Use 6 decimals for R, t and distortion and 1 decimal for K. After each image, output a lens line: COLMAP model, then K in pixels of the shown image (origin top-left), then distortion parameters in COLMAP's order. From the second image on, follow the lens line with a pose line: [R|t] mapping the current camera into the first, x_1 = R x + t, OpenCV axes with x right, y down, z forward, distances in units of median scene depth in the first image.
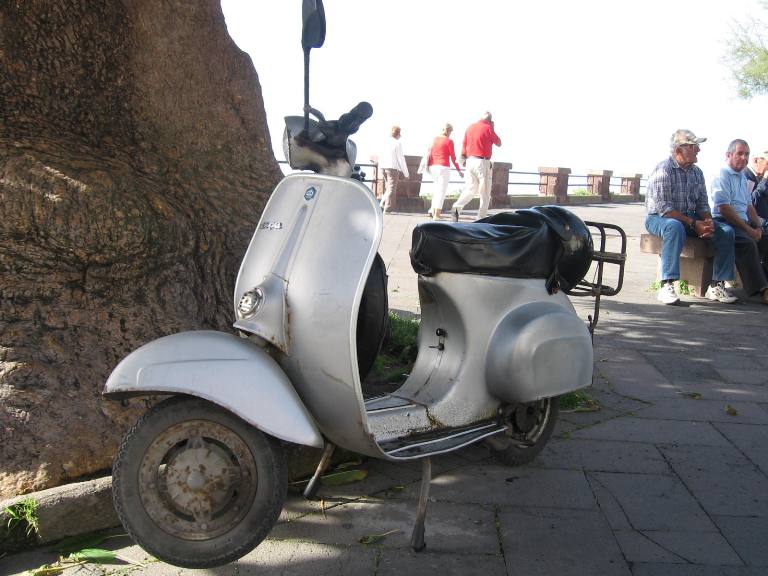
lens RADIAL K [[792.4, 0, 402.0], [0, 792.4, 287.4], [0, 0, 1]] dist [-0.106437, 0.012436]
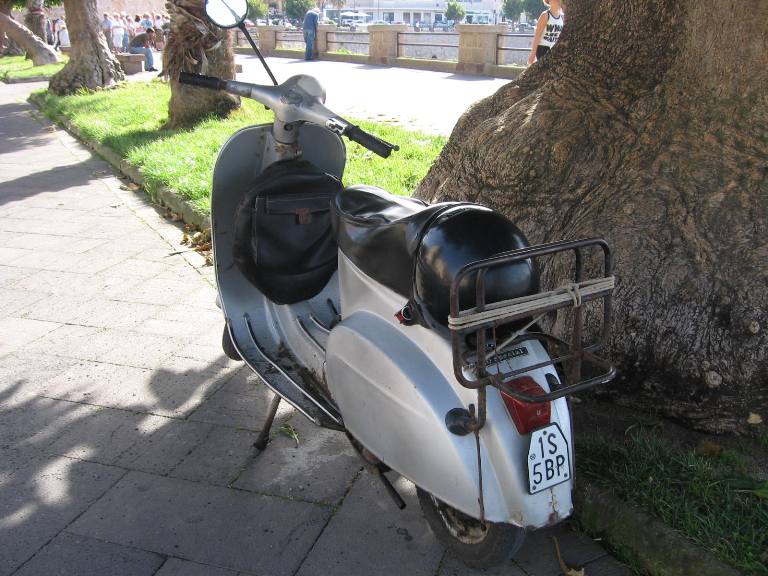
lens RADIAL K [[792.4, 0, 402.0], [0, 792.4, 287.4], [0, 0, 1]] dist [-0.106437, 0.012436]
pose [[-0.204935, 0.264662, -0.942314, 0.763711], [-0.164427, 0.939756, 0.299703, -0.208760], [0.964865, 0.216362, -0.149072, 0.992863]]
